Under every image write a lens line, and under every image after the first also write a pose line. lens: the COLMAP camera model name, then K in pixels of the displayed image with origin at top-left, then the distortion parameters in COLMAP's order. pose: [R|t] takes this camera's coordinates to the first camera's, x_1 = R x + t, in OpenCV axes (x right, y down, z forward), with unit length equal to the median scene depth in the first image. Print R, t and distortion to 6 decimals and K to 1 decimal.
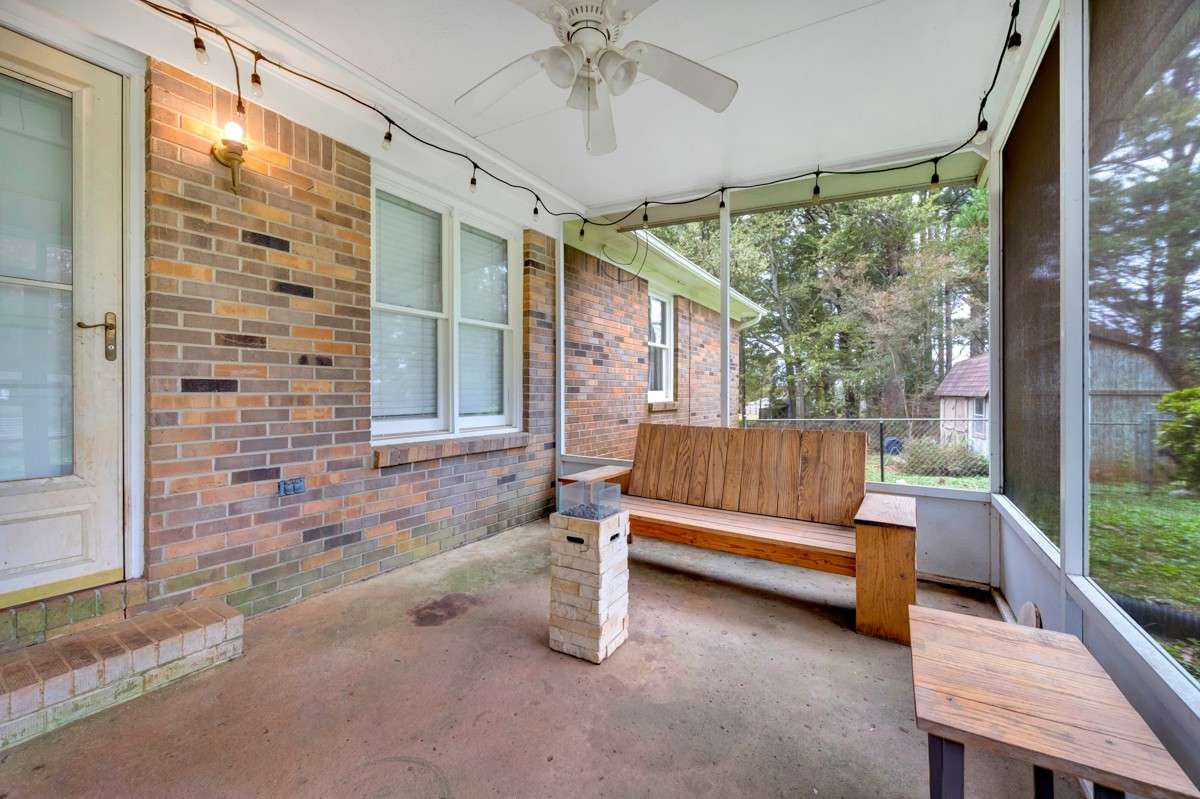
lens RADIAL K [[502.9, 0, 600.0], [0, 502.9, 399.5], [0, 0, 1]] dist [-0.002669, -0.000713]
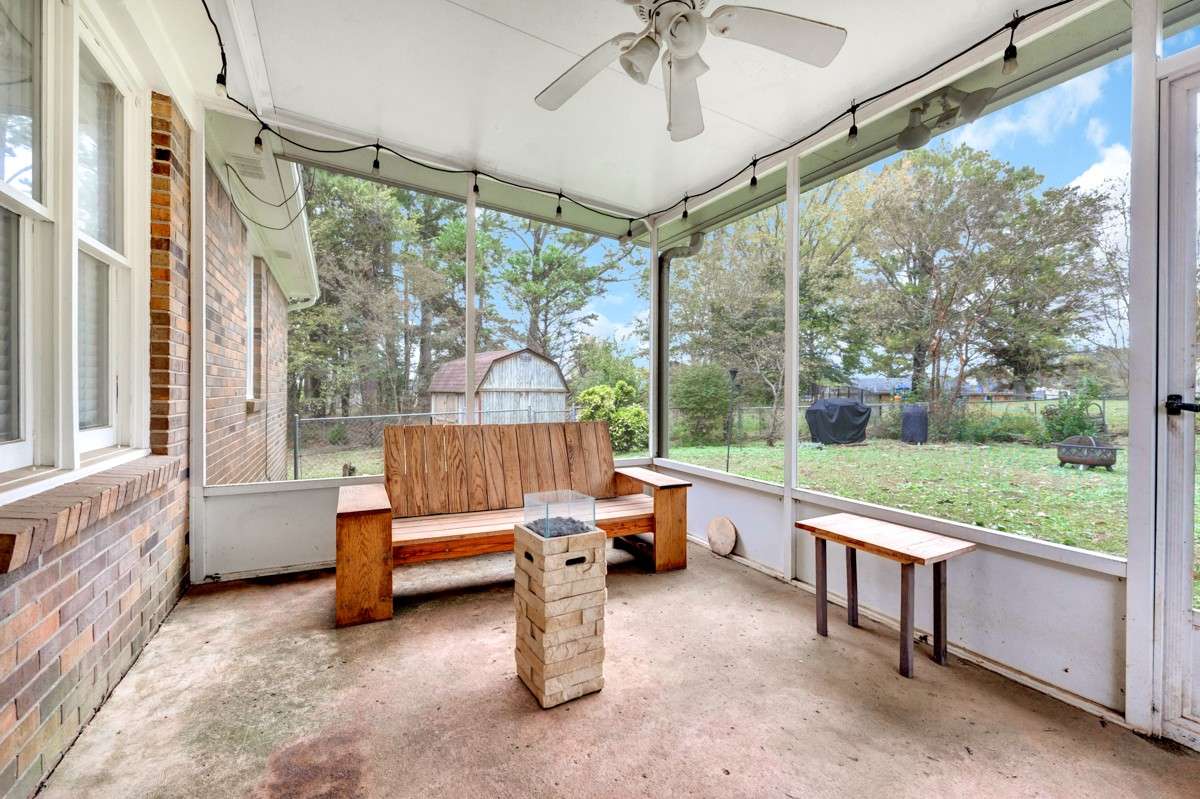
lens RADIAL K [[502.9, 0, 600.0], [0, 502.9, 399.5], [0, 0, 1]] dist [-0.002669, -0.000713]
pose [[0.466514, -0.011019, 0.884445, -0.485800], [0.005098, 0.999939, 0.009769, -0.000405], [-0.884499, -0.000048, 0.466542, 0.356940]]
